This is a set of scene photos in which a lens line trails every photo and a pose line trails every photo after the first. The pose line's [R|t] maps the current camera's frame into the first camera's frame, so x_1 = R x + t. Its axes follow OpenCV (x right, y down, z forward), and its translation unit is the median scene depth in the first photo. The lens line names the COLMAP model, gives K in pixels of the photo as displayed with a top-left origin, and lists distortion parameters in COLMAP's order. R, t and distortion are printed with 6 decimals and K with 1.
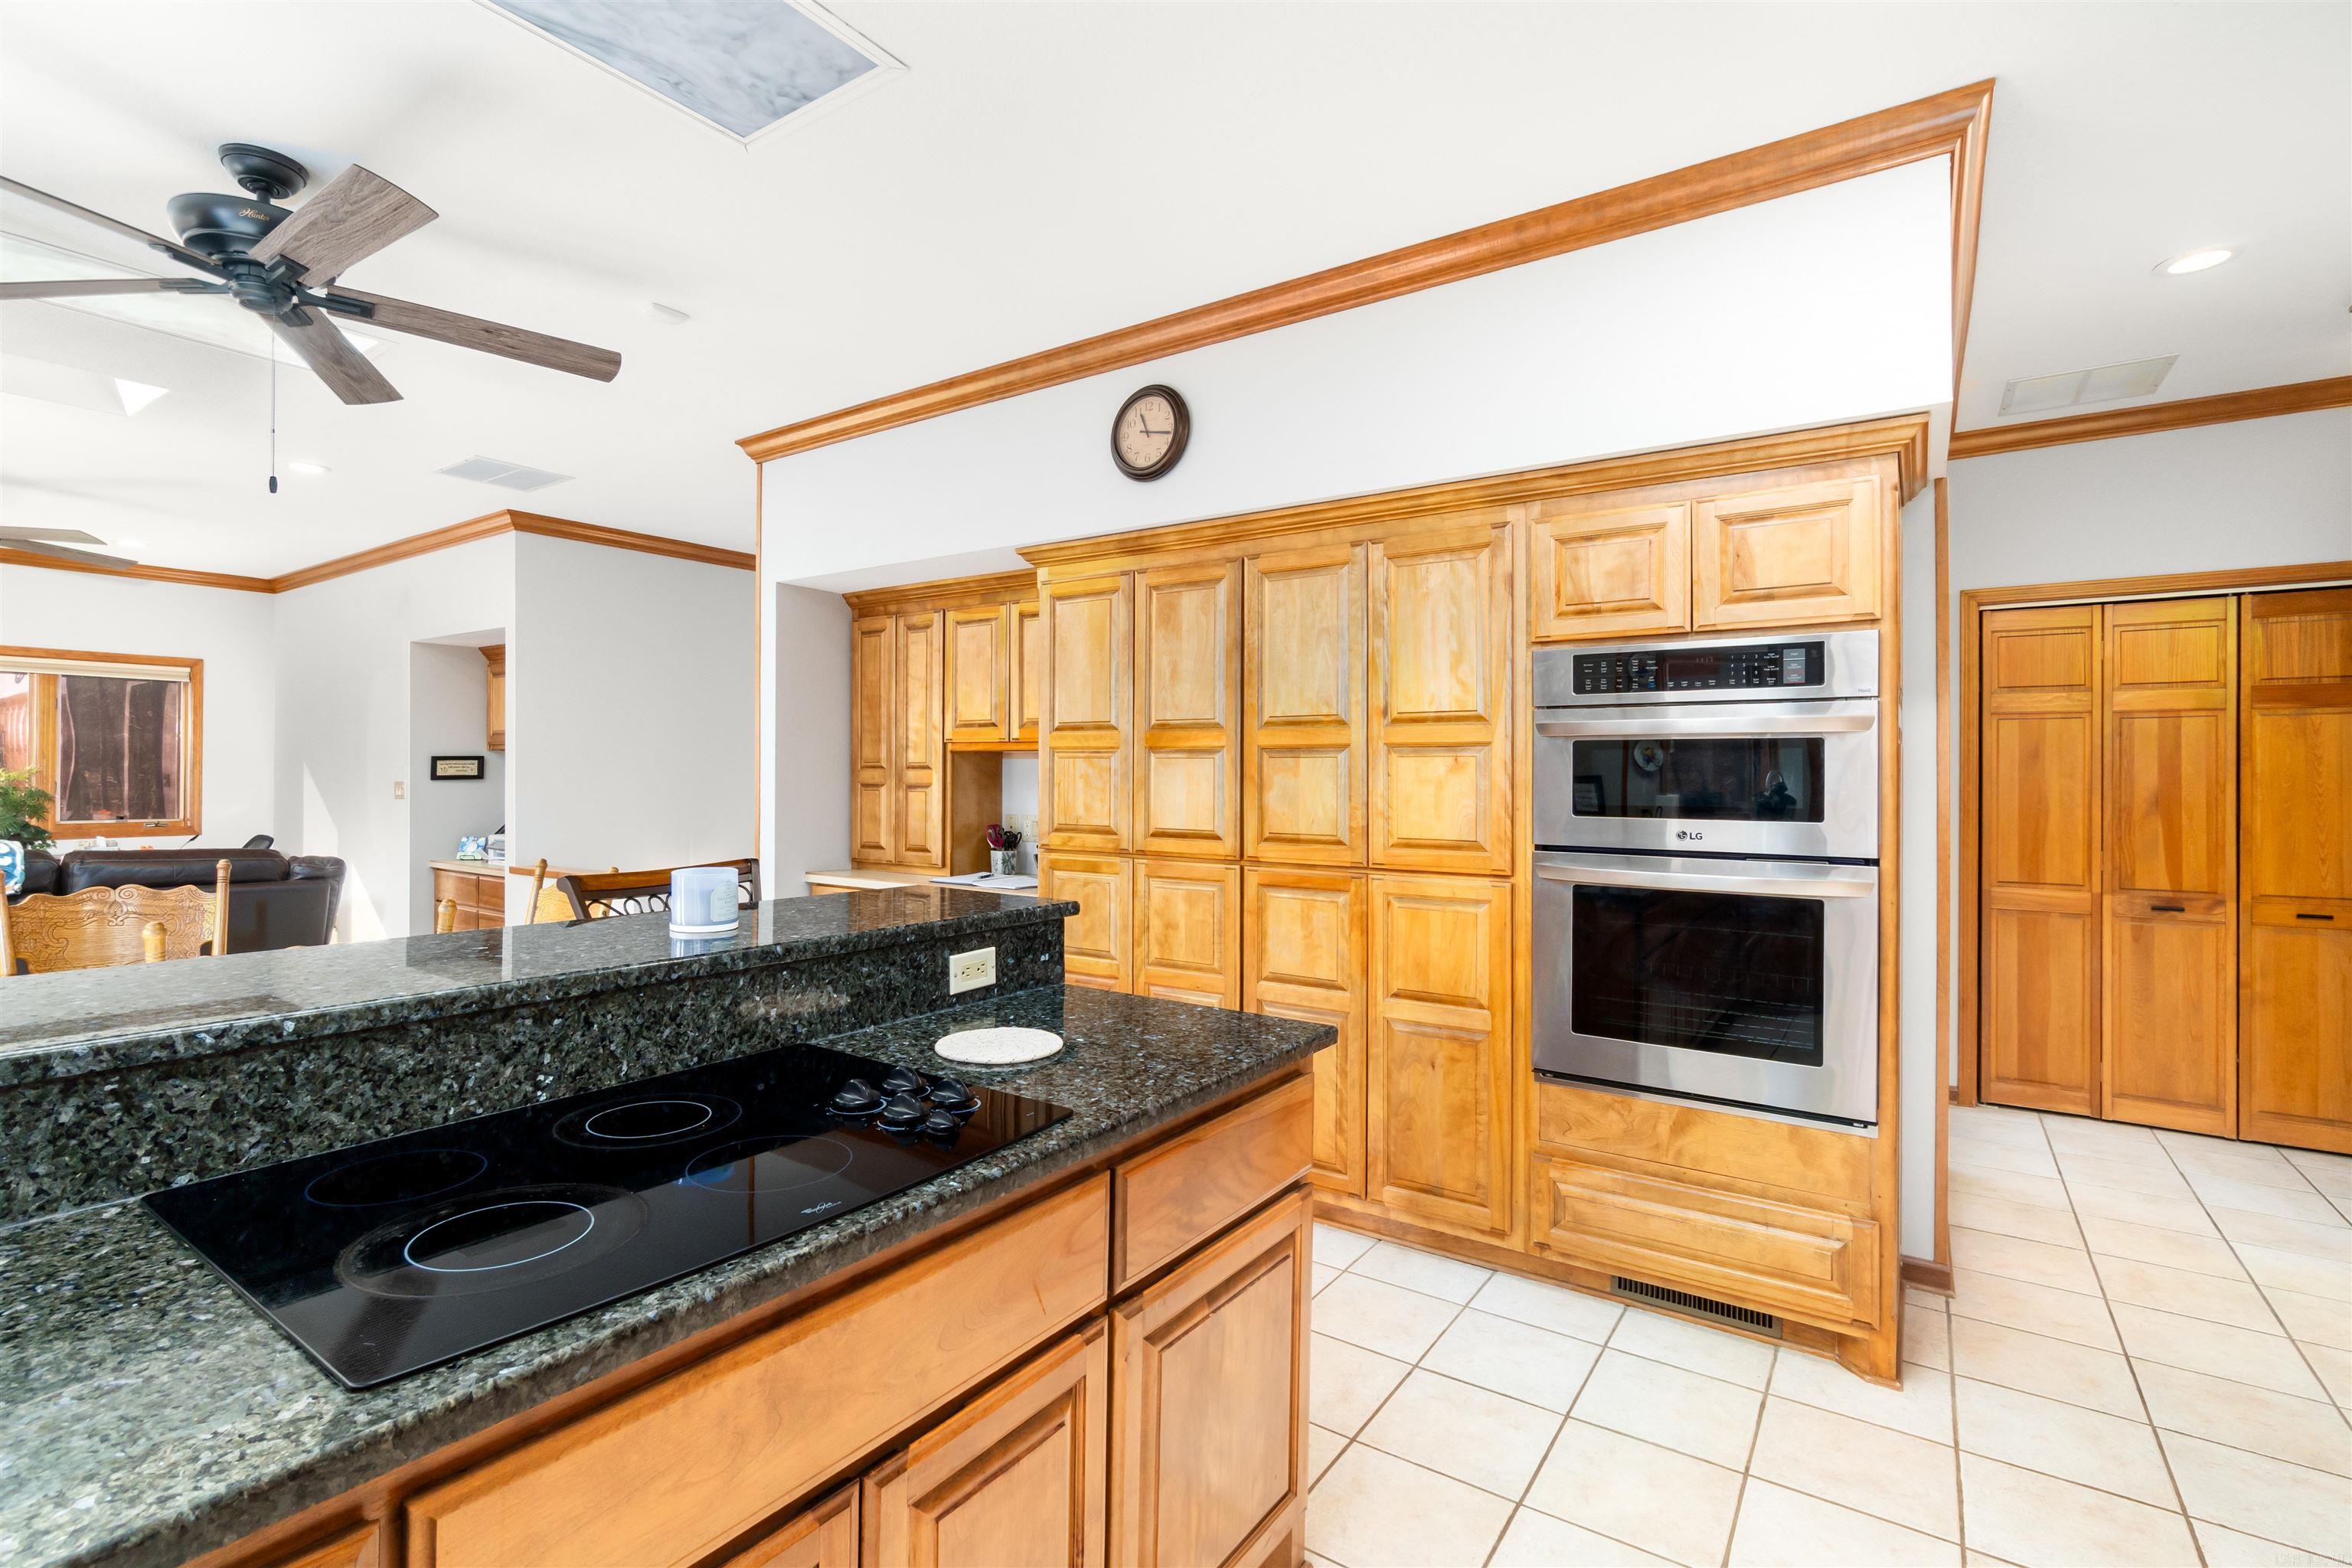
lens RADIAL K [[1075.4, 0, 1176.0], [0, 1075.4, 784.0], [0, 0, 1]] dist [-0.016600, 0.000560]
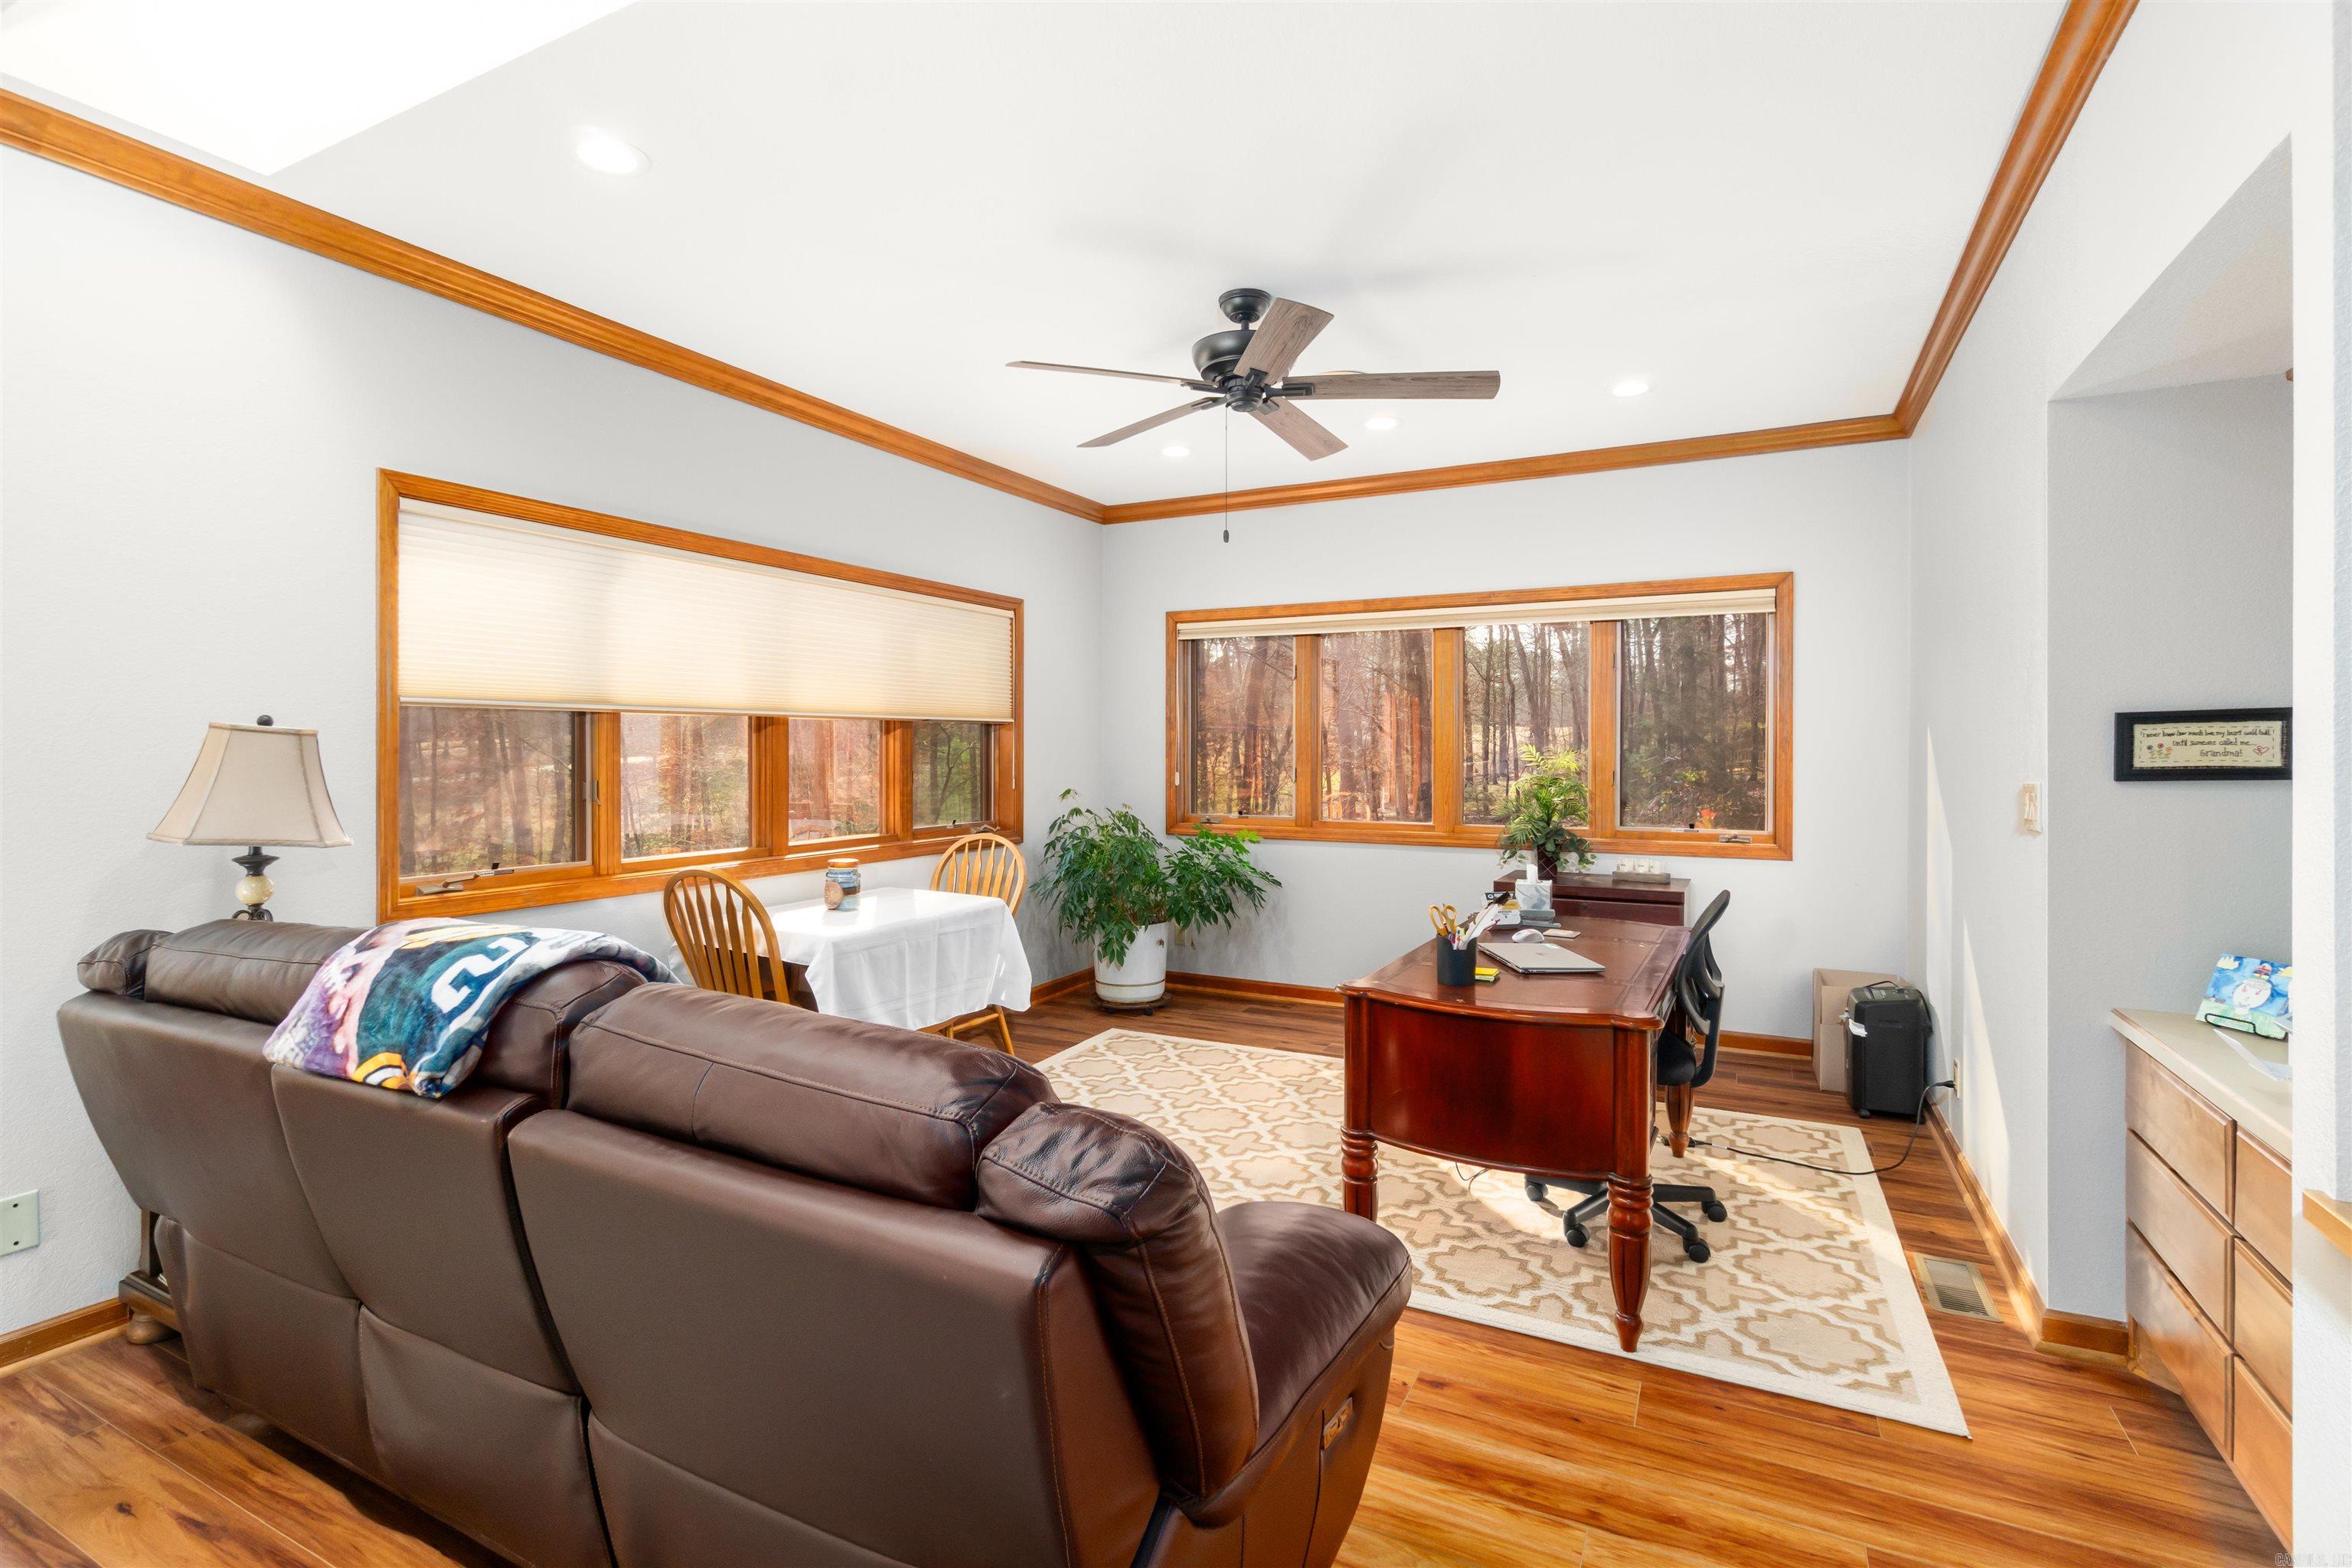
lens RADIAL K [[1119.1, 0, 1175.1], [0, 1119.1, 752.3], [0, 0, 1]] dist [-0.001284, 0.000085]
pose [[0.115932, -0.006295, -0.993237, -1.646131], [-0.009301, 0.999929, -0.007423, -0.034575], [0.993214, 0.010099, 0.115865, 2.907625]]
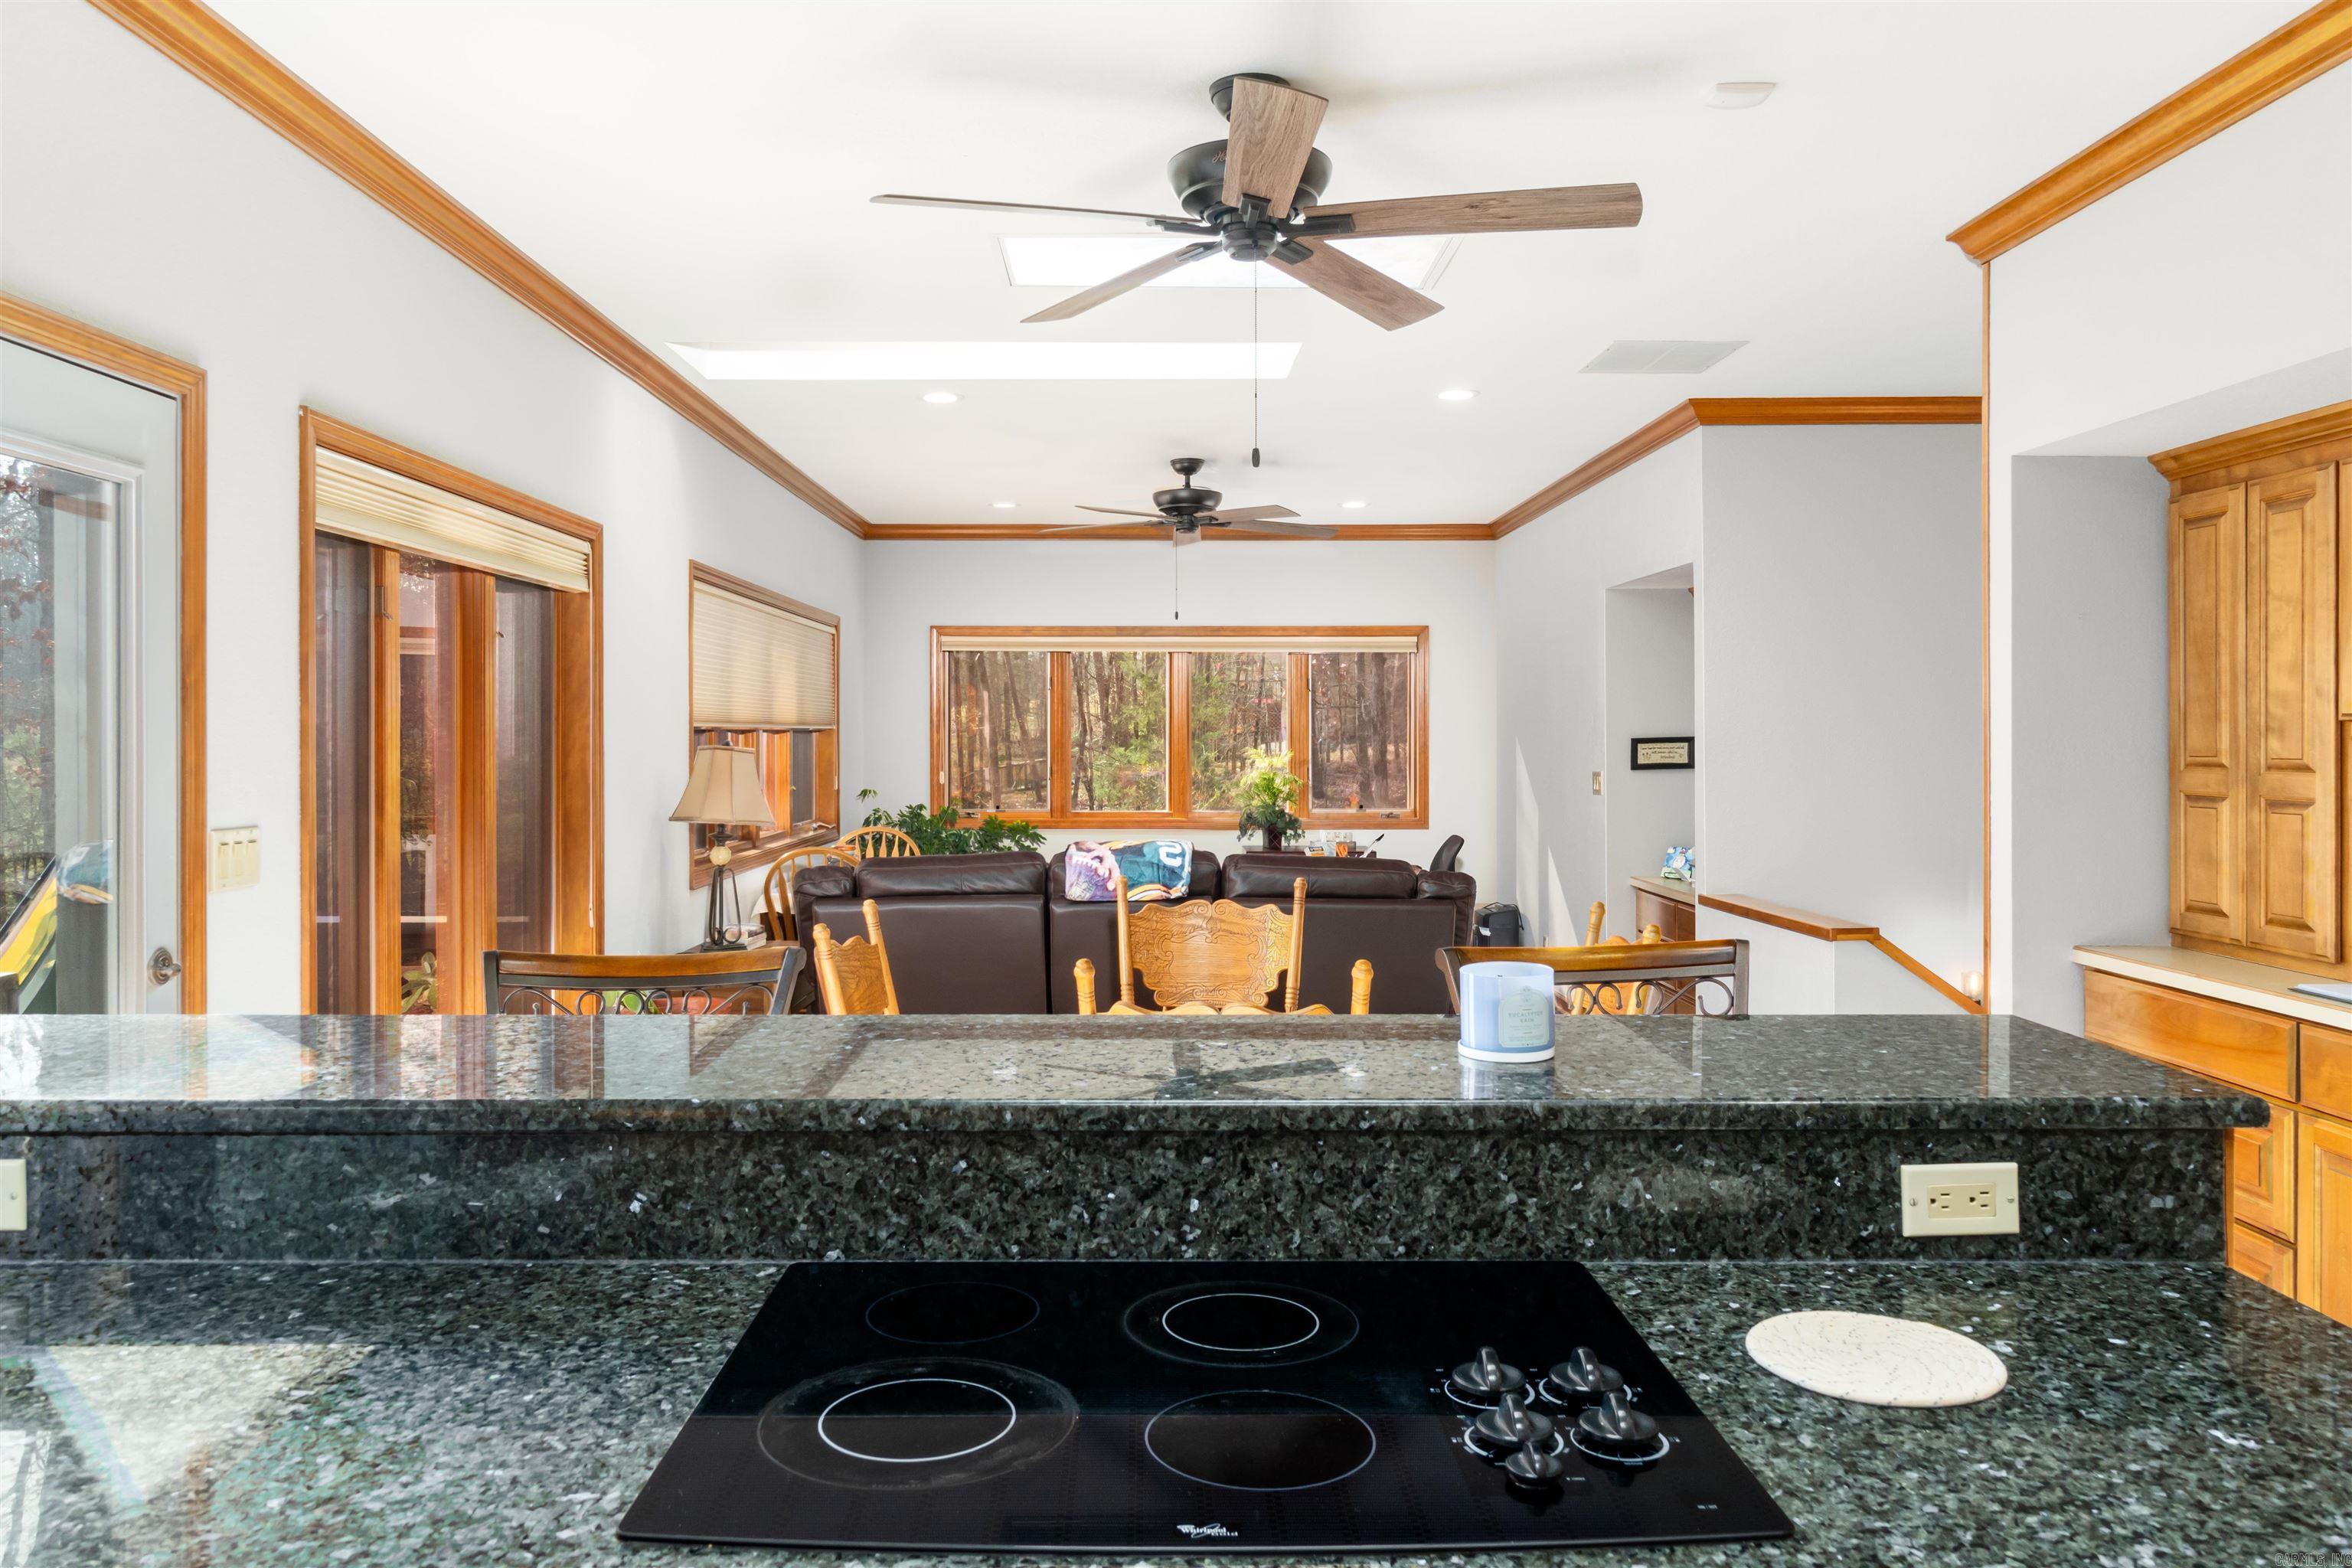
lens RADIAL K [[1665.9, 0, 1168.1], [0, 1665.9, 750.2], [0, 0, 1]] dist [-0.004651, 0.003385]
pose [[0.571816, -0.000142, -0.820382, 0.357546], [-0.002902, 0.999993, -0.002196, -0.064557], [0.820377, 0.003636, 0.571812, 0.264897]]
